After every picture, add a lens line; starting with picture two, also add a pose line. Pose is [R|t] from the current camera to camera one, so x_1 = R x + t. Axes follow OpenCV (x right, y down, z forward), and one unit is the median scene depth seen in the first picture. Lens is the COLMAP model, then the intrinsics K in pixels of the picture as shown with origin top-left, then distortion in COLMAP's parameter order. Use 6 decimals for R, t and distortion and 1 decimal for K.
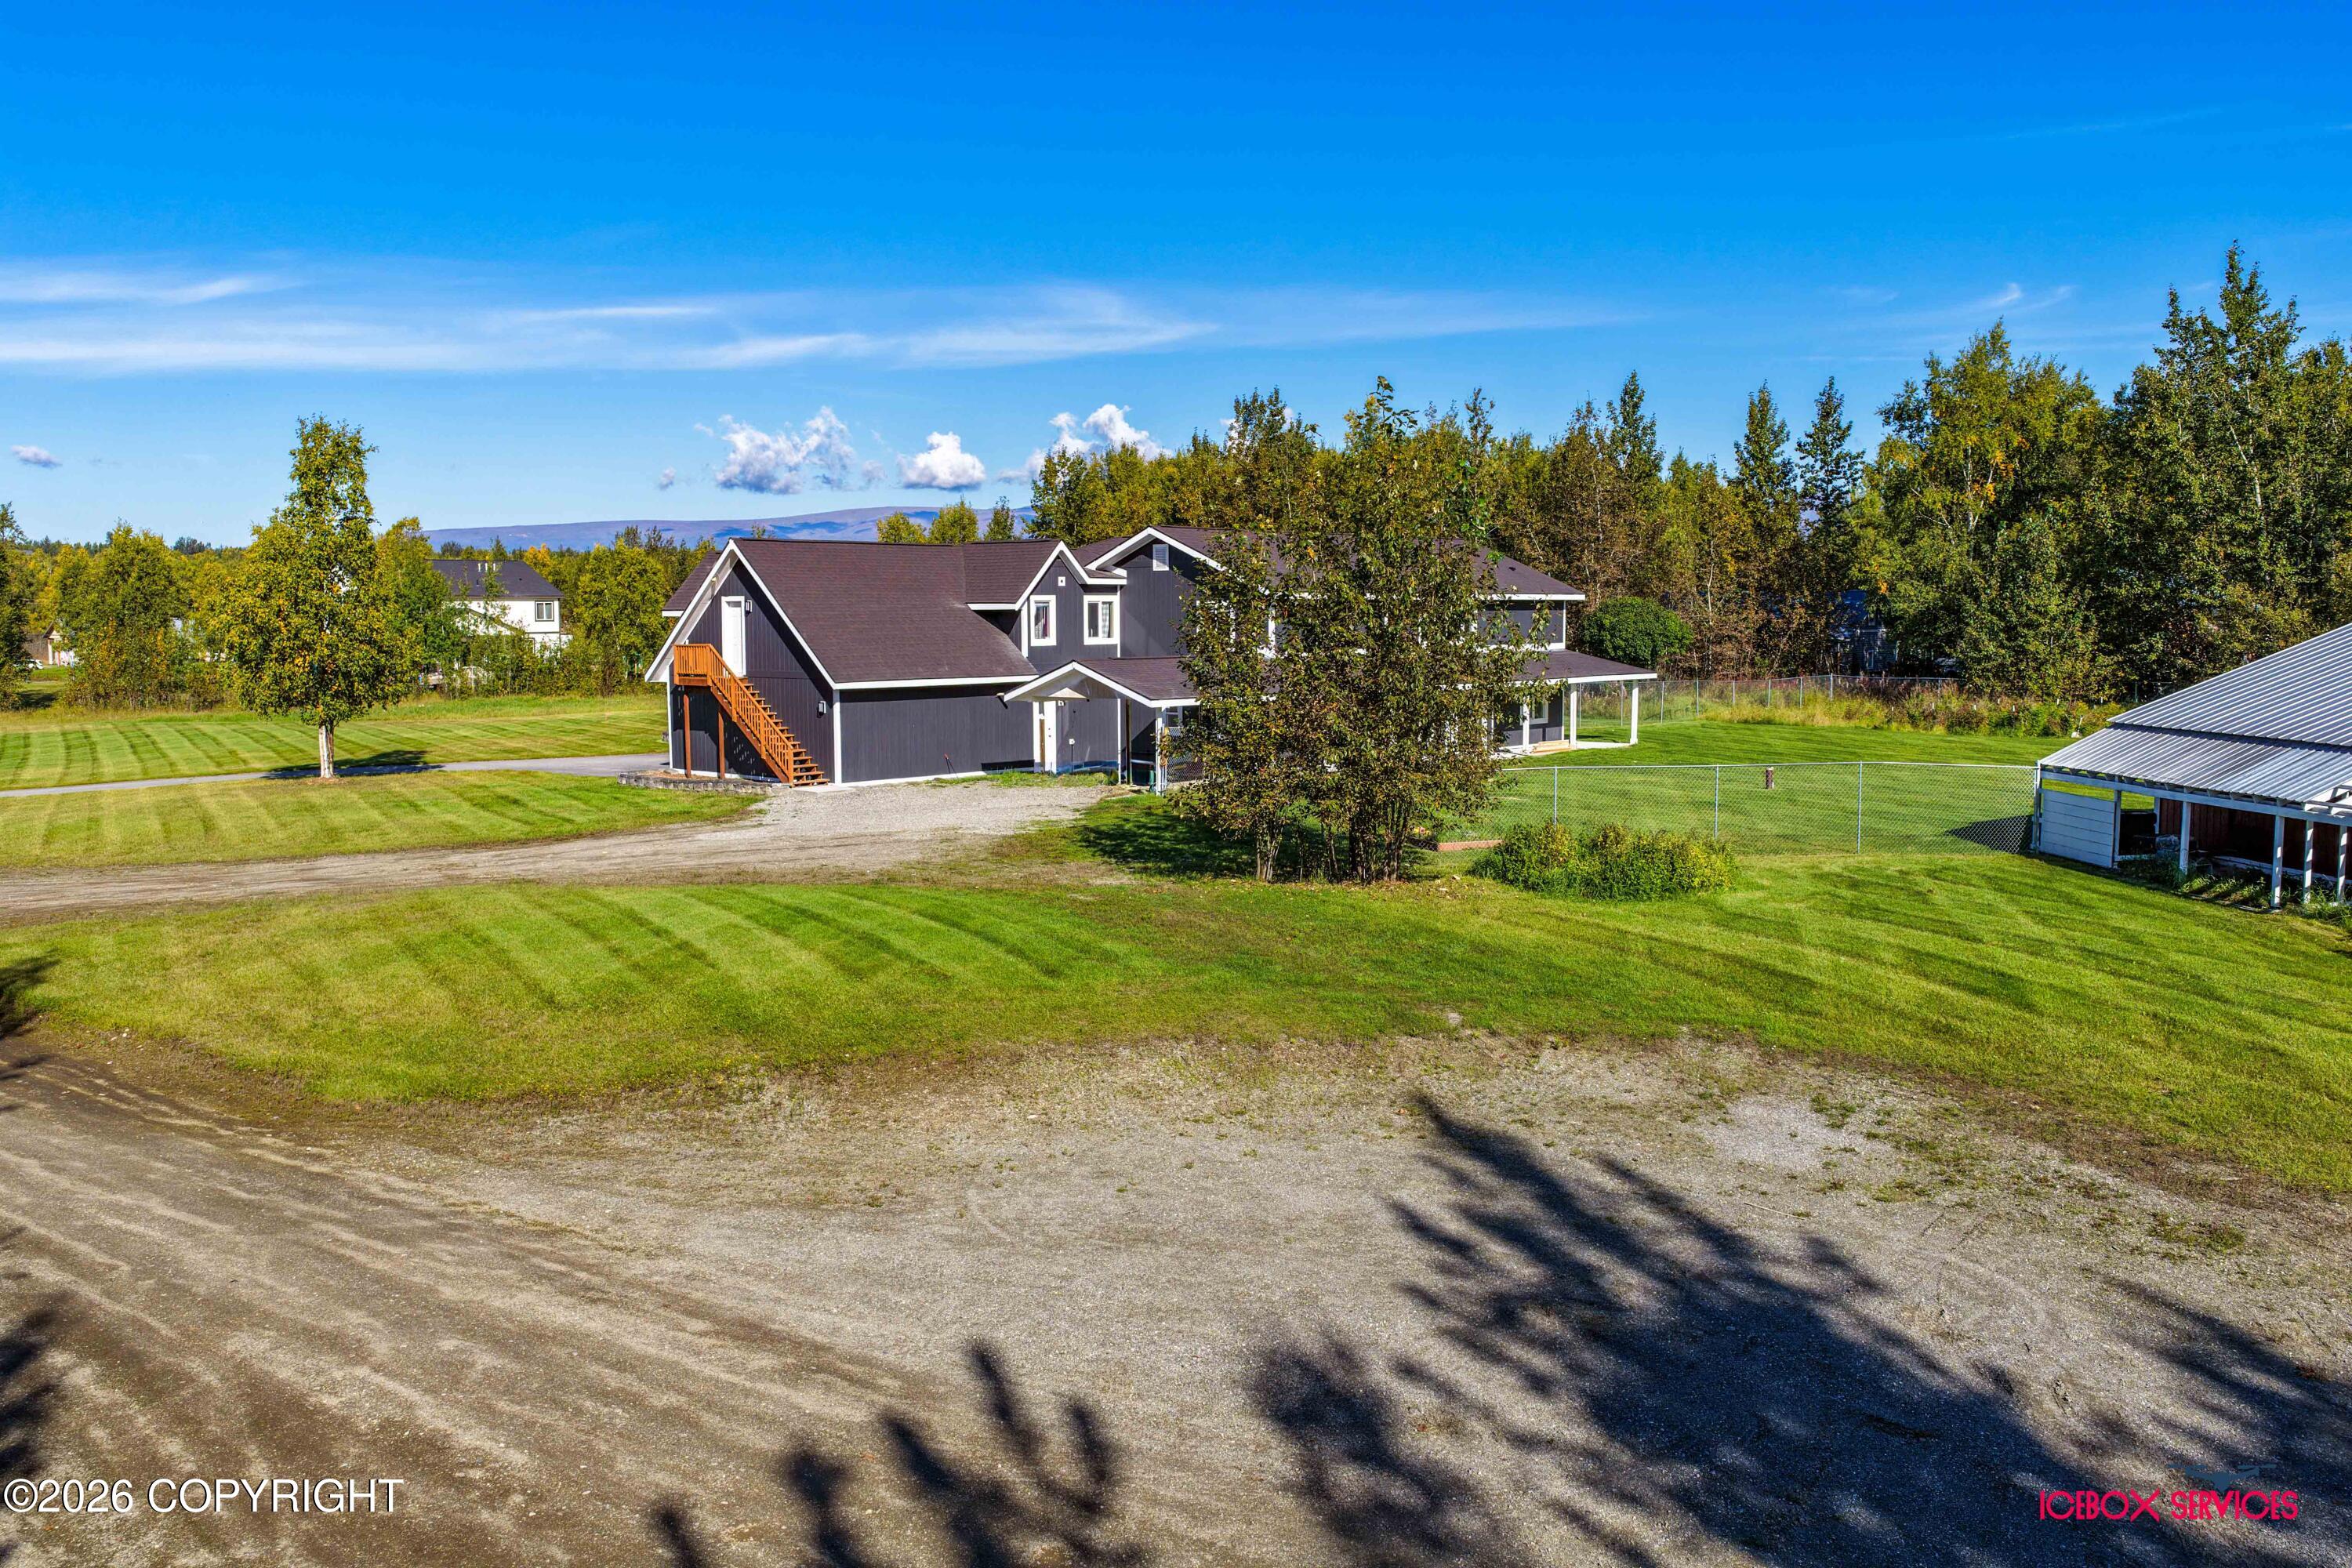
lens RADIAL K [[1955.9, 0, 1176.0], [0, 1955.9, 784.0], [0, 0, 1]] dist [0.000061, 0.012047]
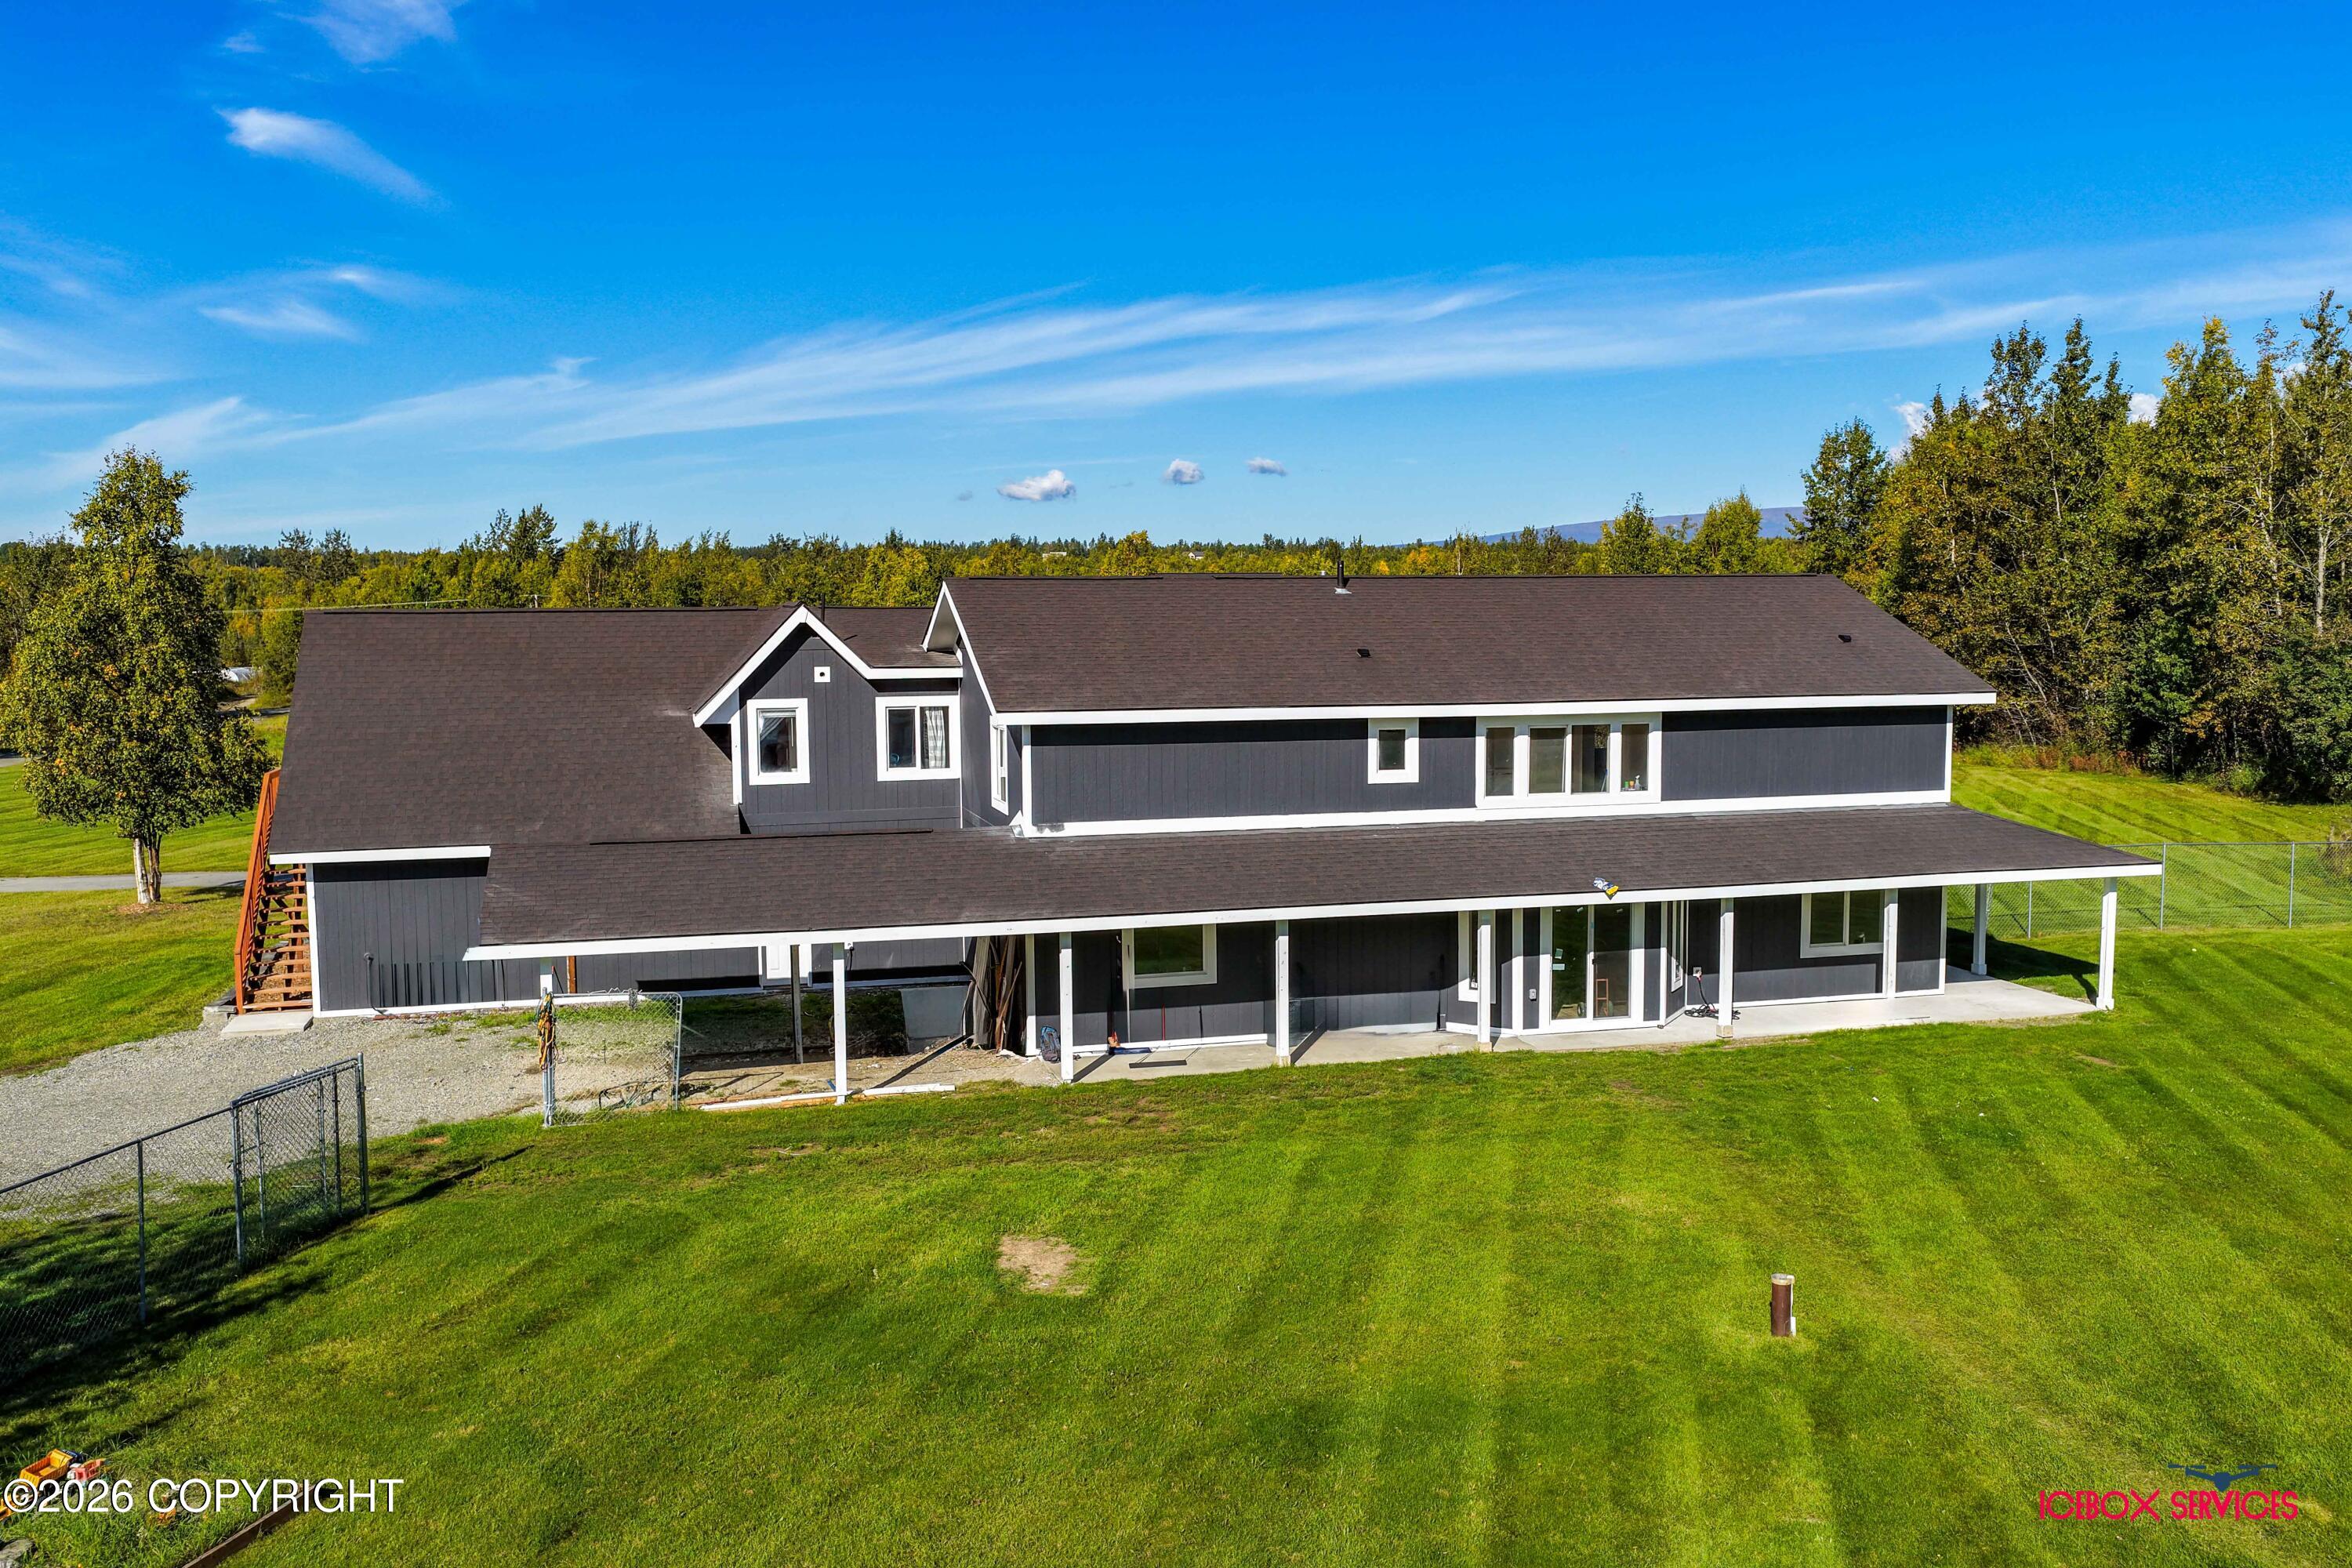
lens RADIAL K [[1948.1, 0, 1178.5], [0, 1948.1, 786.4], [0, 0, 1]] dist [-0.006022, 0.018714]
pose [[0.842512, 0.047906, -0.536544, 0.336133], [-0.044381, 0.998825, 0.019491, -0.083617], [0.536847, 0.007391, 0.843647, 0.548120]]
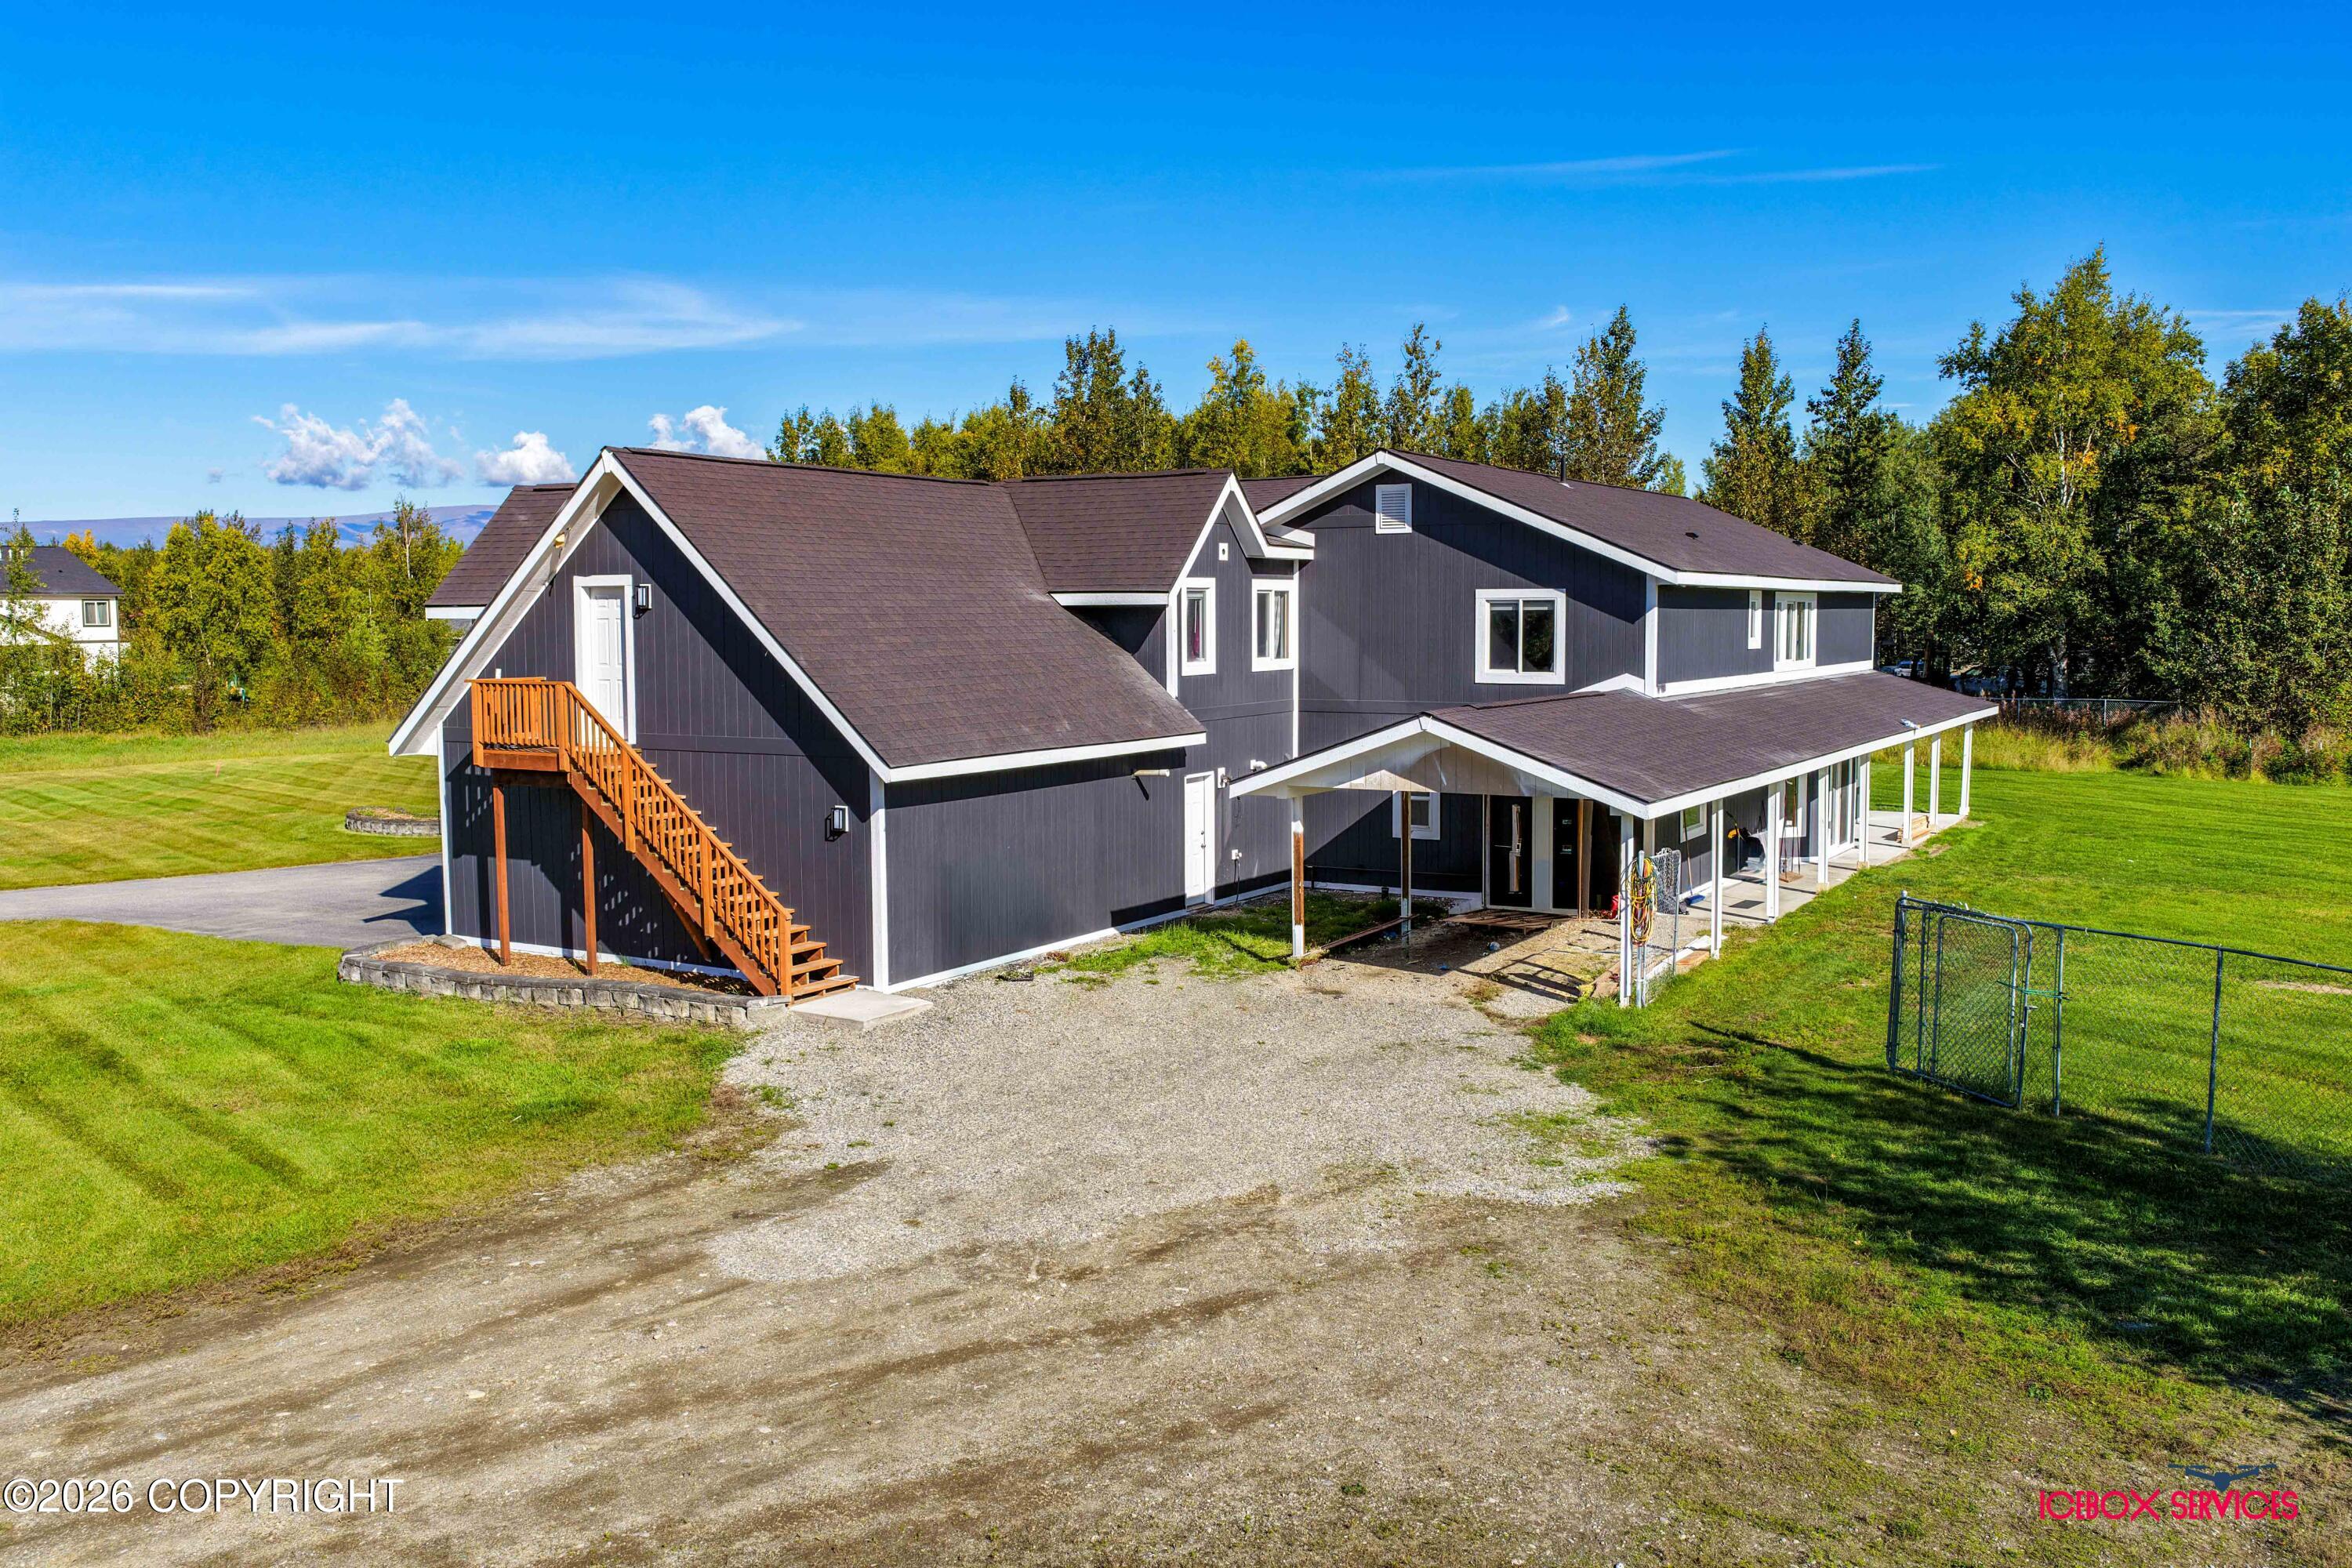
lens RADIAL K [[1948.1, 0, 1178.5], [0, 1948.1, 786.4], [0, 0, 1]] dist [-0.006022, 0.018714]
pose [[0.979928, -0.017577, 0.198575, -0.169835], [0.017613, 0.999844, 0.001588, -0.040473], [-0.198571, 0.001941, 0.980084, 0.476200]]
